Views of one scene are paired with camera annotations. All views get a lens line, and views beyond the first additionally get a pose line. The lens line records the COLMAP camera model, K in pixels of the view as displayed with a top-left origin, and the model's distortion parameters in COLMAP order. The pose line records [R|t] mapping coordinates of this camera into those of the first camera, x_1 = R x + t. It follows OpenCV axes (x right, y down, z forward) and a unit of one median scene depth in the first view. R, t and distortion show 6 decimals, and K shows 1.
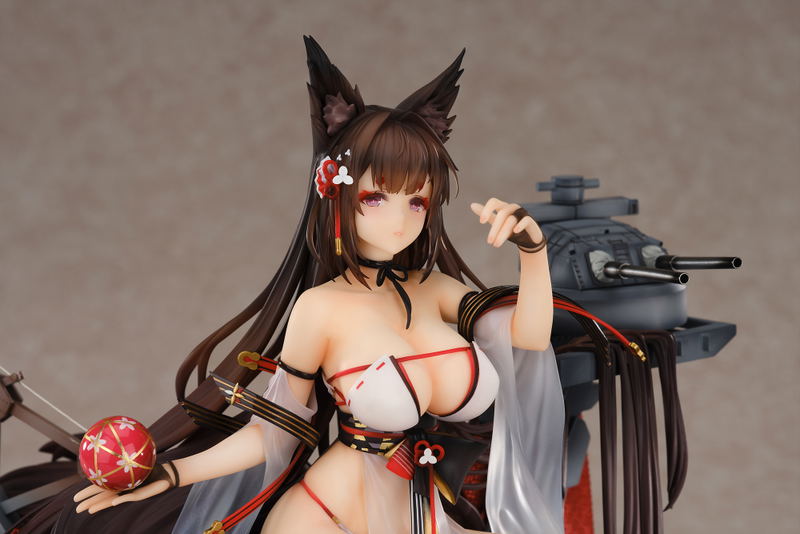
lens RADIAL K [[3199.1, 0, 399.9], [0, 3199.1, 267.2], [0, 0, 1]] dist [-0.262546, 0.000000]
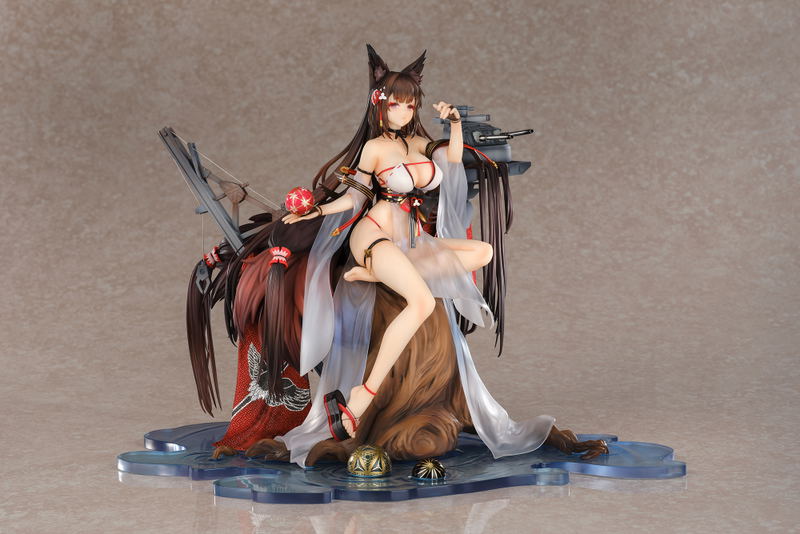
lens RADIAL K [[3199.1, 0, 400.5], [0, 3199.1, 266.9], [0, 0, 1]] dist [-0.262546, 0.000000]
pose [[0.996905, -0.012878, 0.077548, -0.207089], [0.016917, 0.998522, -0.051646, 0.245400], [-0.076768, 0.052798, 0.995650, -1.598174]]
